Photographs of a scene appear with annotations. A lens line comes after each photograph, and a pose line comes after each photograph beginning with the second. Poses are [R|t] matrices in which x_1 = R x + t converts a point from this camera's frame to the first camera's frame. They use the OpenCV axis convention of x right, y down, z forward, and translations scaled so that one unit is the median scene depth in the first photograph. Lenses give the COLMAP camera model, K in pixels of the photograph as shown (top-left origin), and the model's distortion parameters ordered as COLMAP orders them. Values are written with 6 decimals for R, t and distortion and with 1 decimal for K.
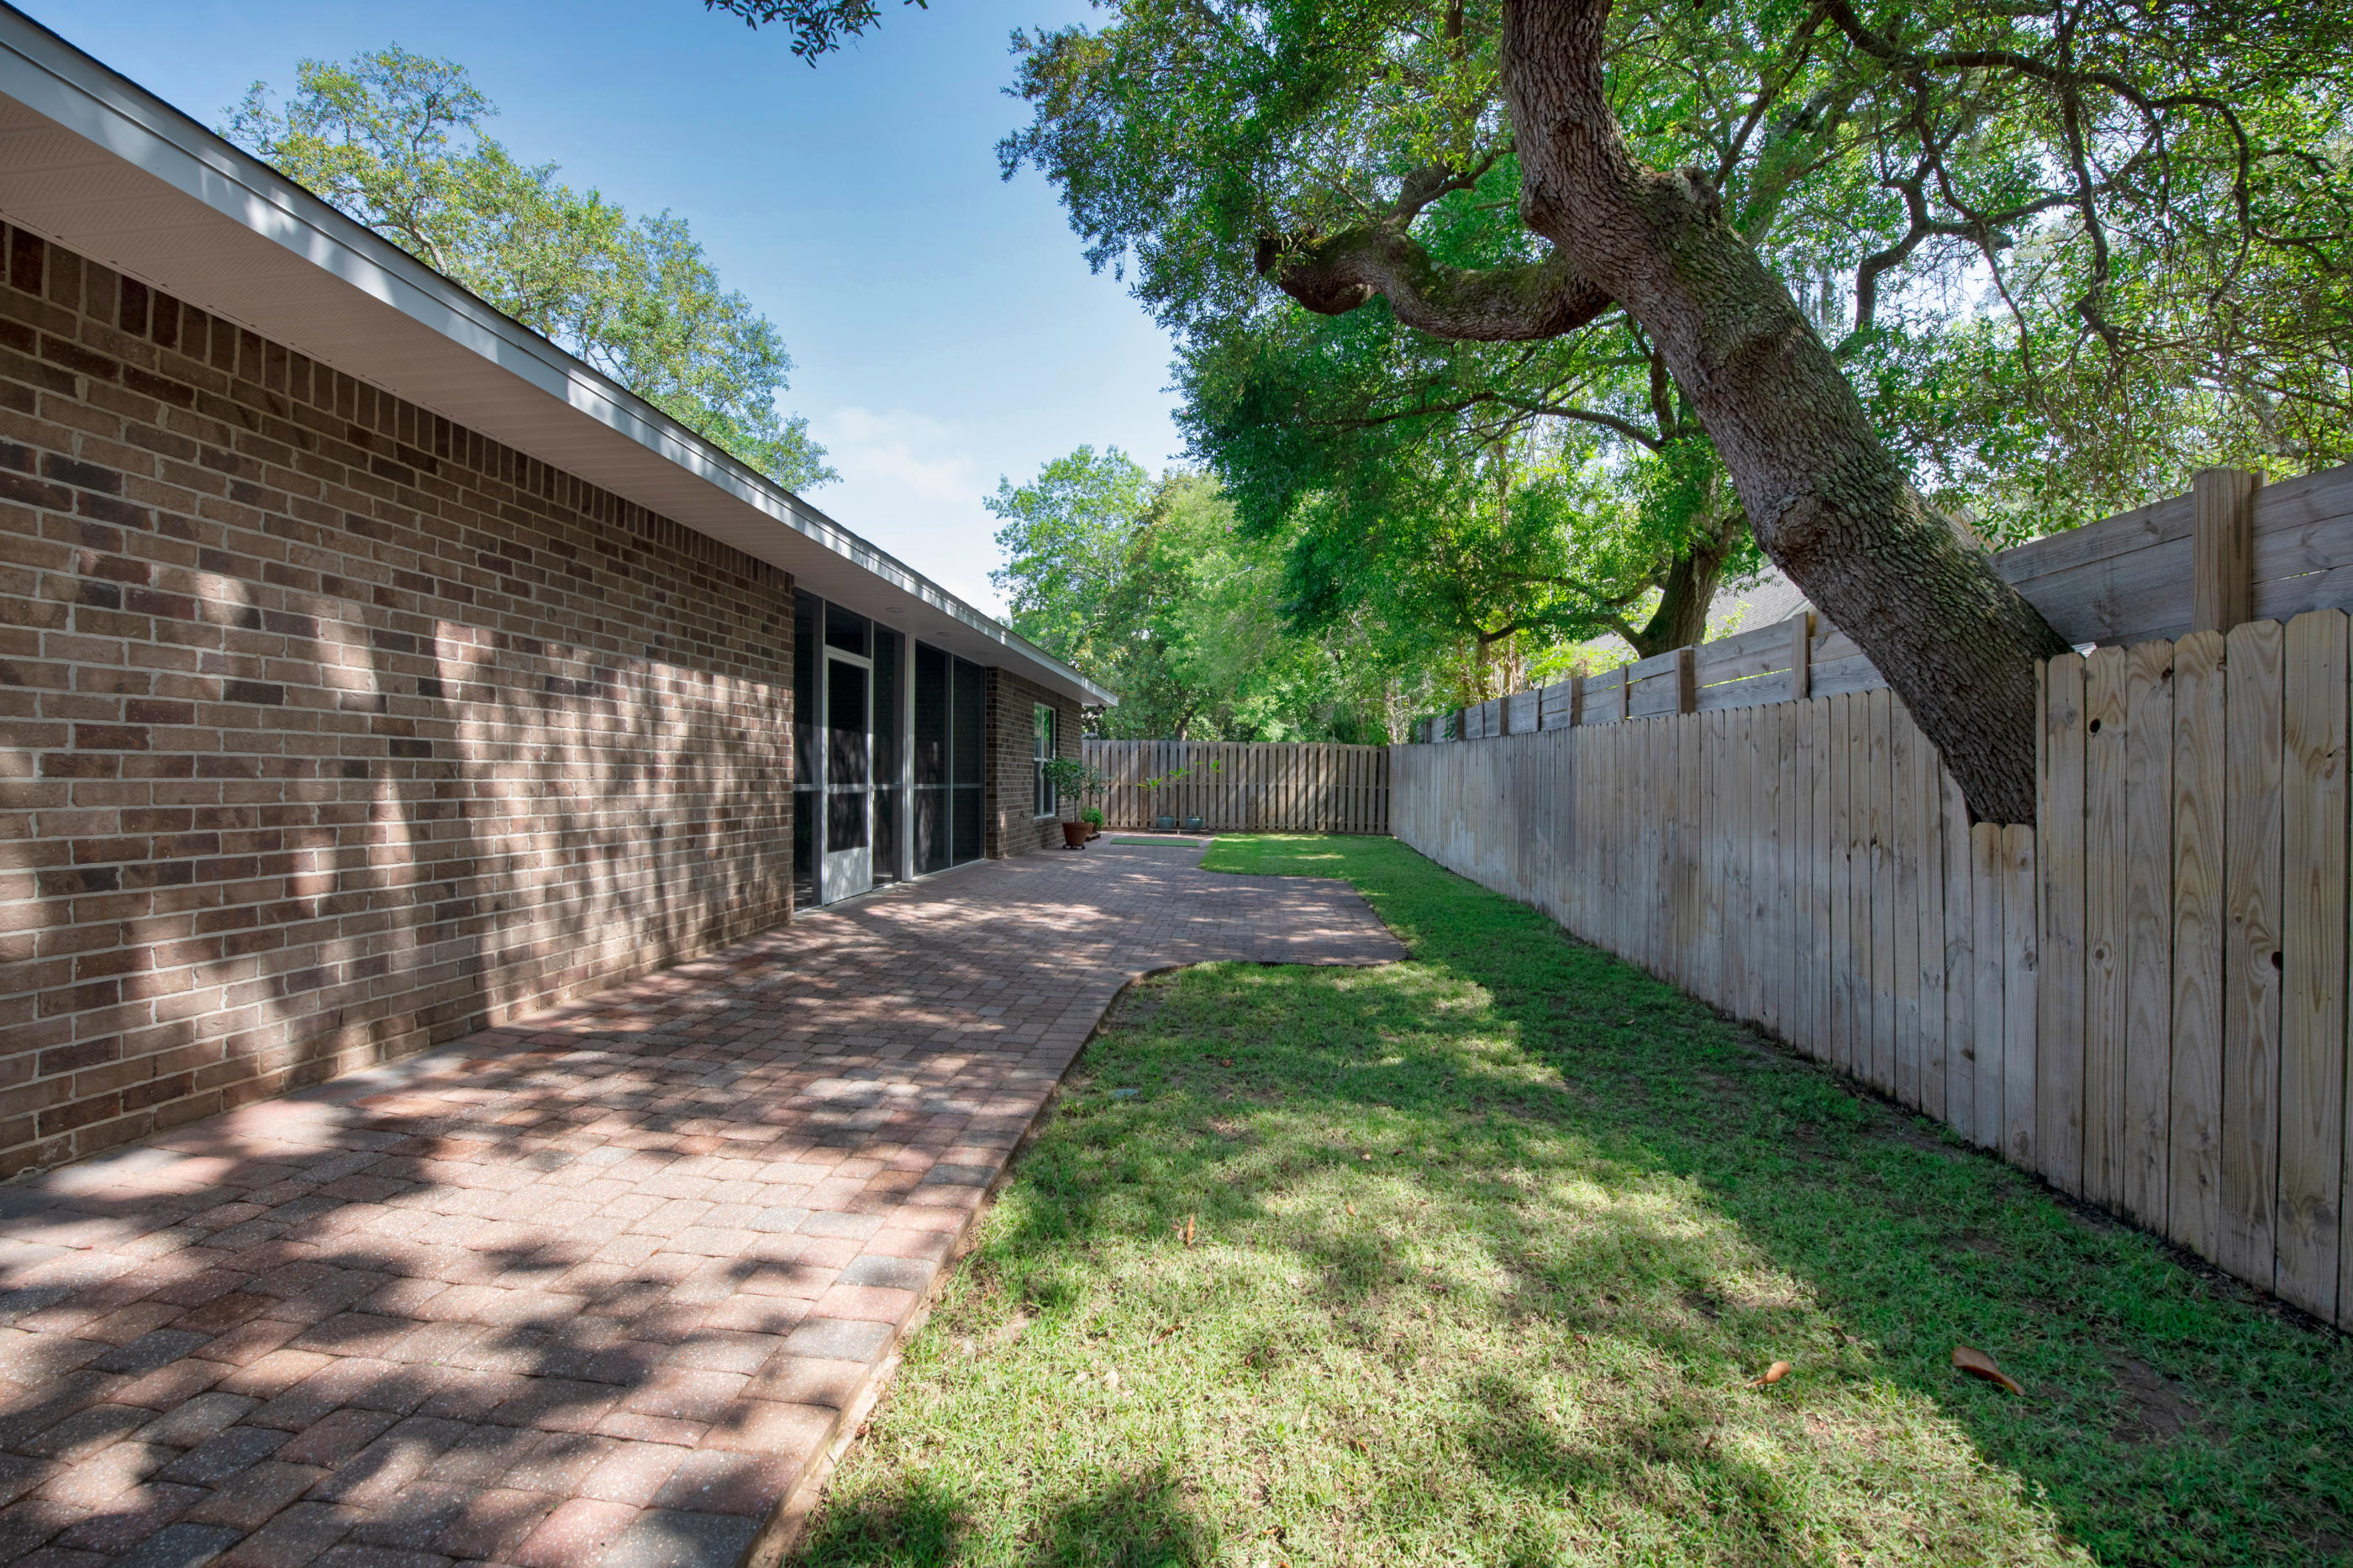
lens RADIAL K [[970.6, 0, 1448.8], [0, 970.6, 776.1], [0, 0, 1]] dist [0.000295, -0.004263]
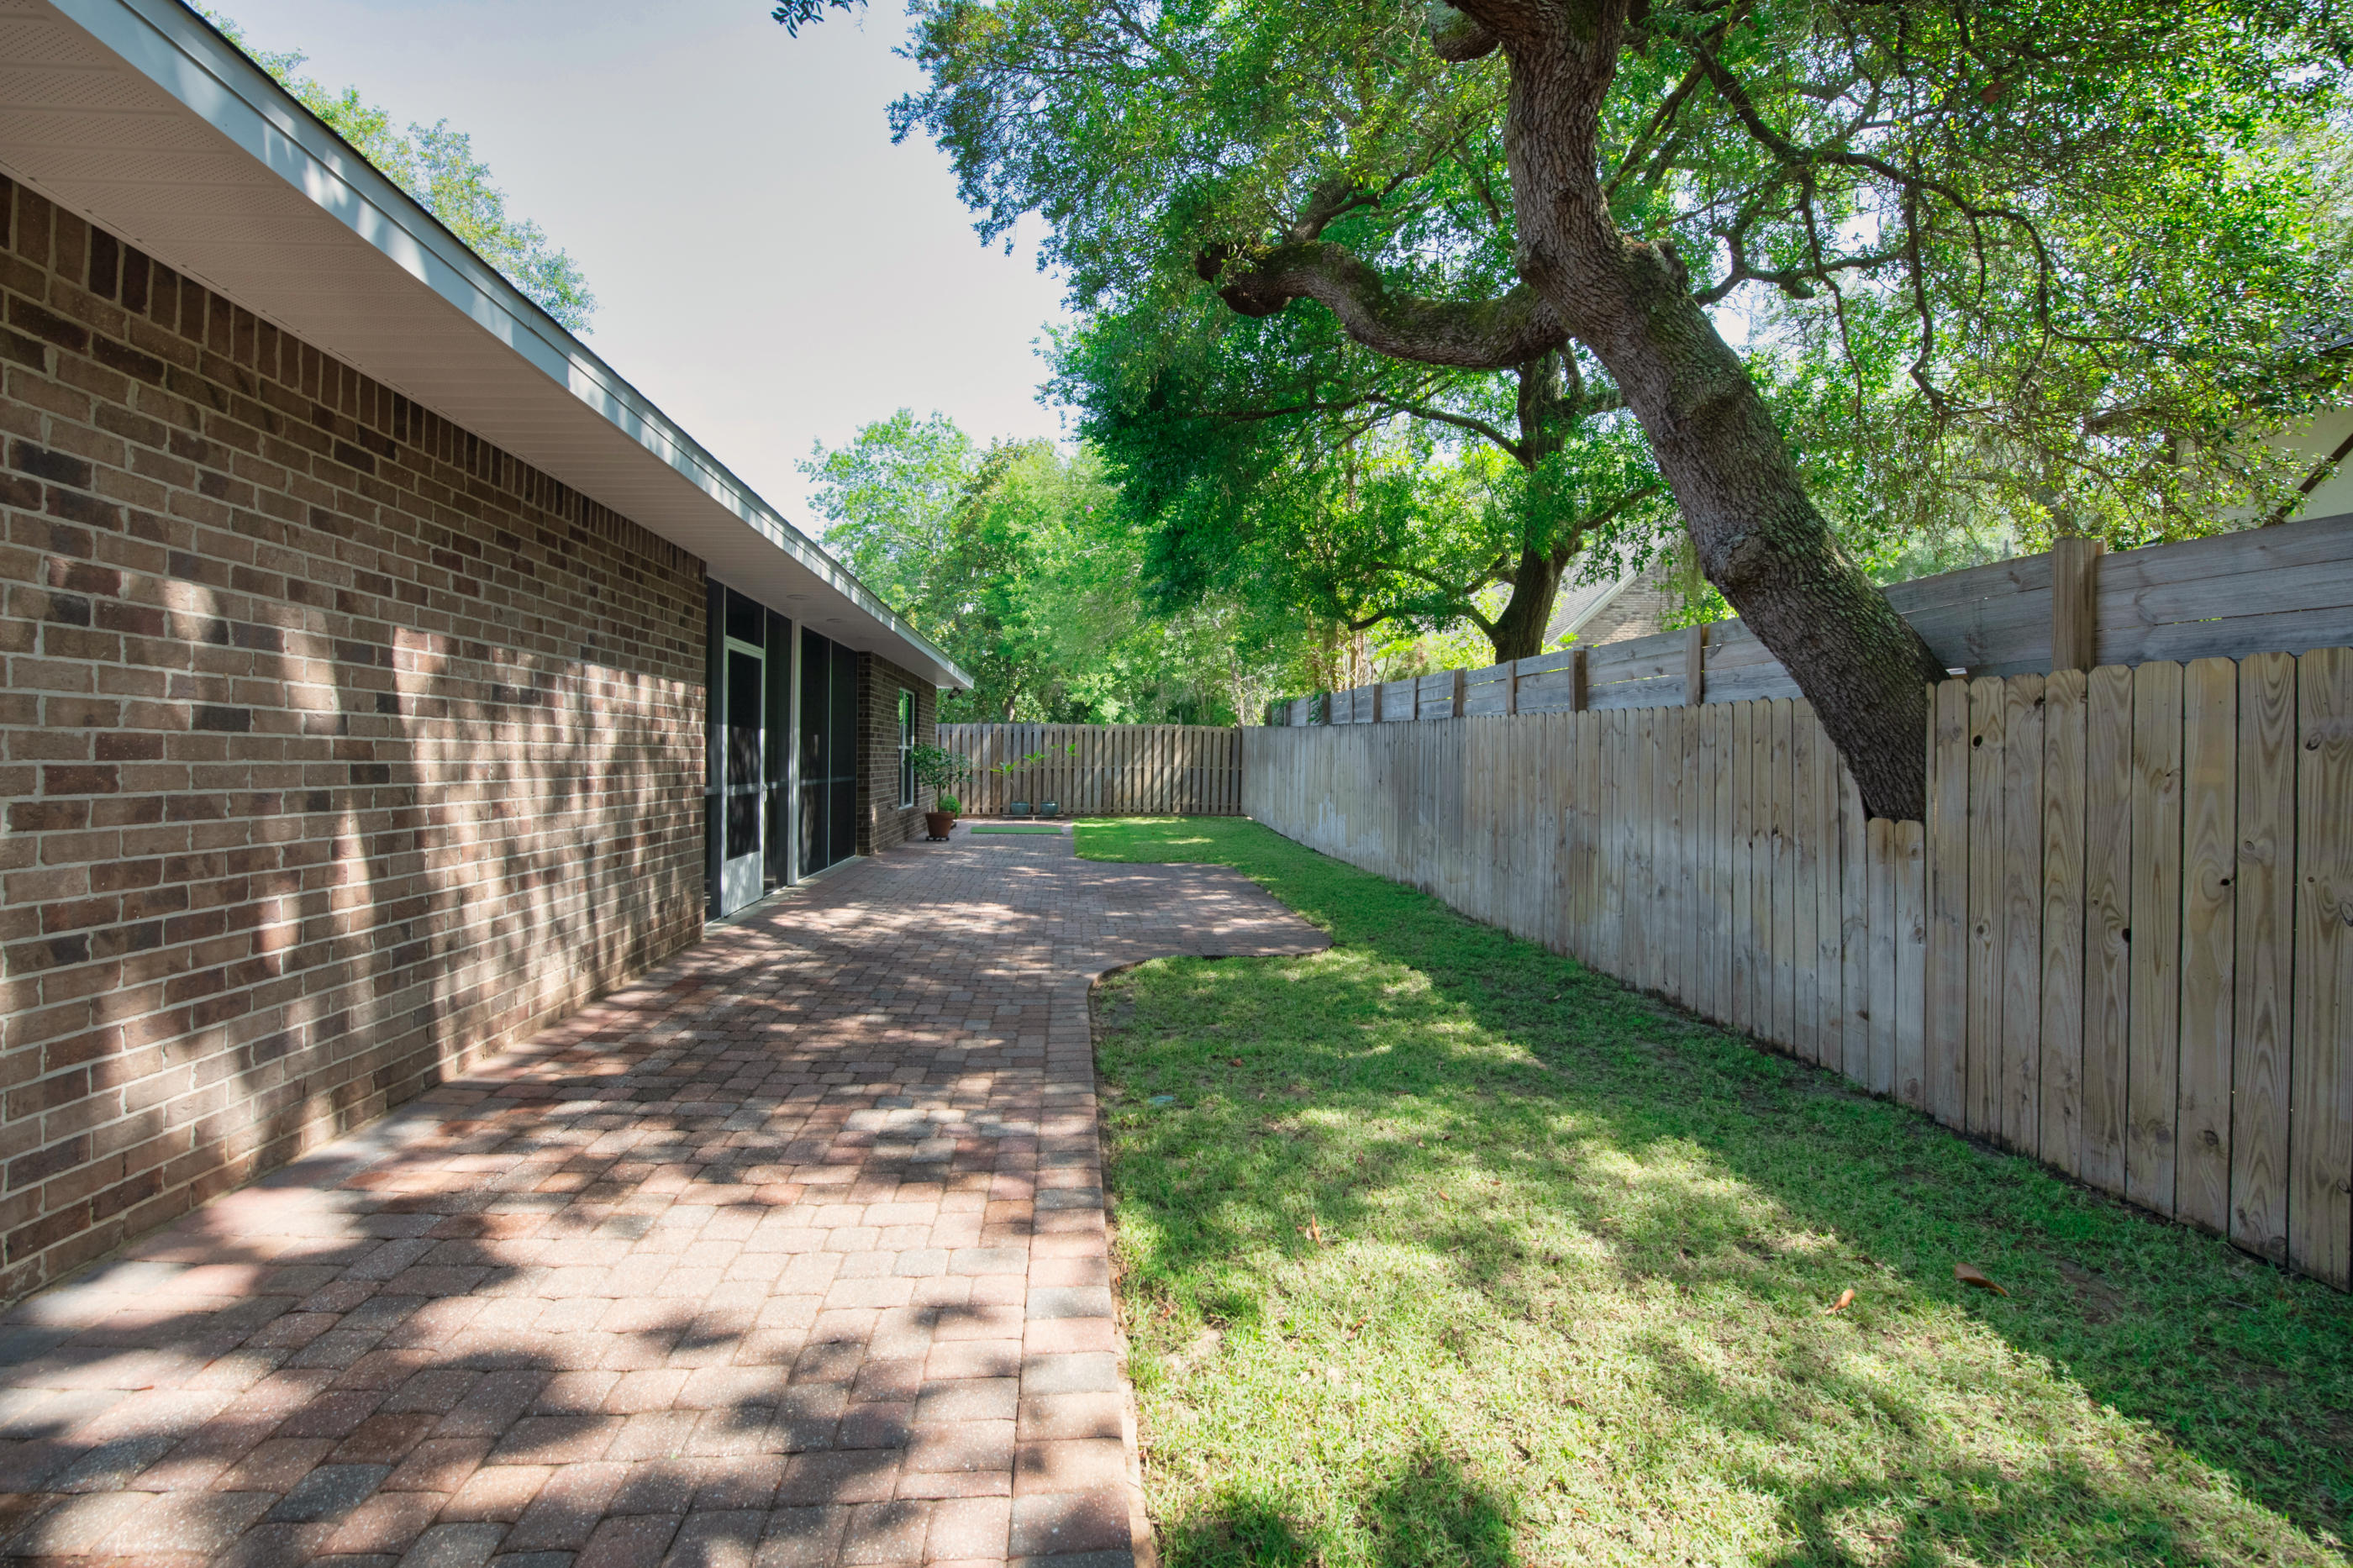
lens RADIAL K [[936.9, 0, 1464.9], [0, 936.9, 771.3], [0, 0, 1]] dist [0.008916, -0.005376]
pose [[0.979917, -0.002400, 0.199392, -0.201596], [-0.001491, 0.999811, 0.019361, -0.036449], [-0.199401, -0.019270, 0.979729, -0.022521]]
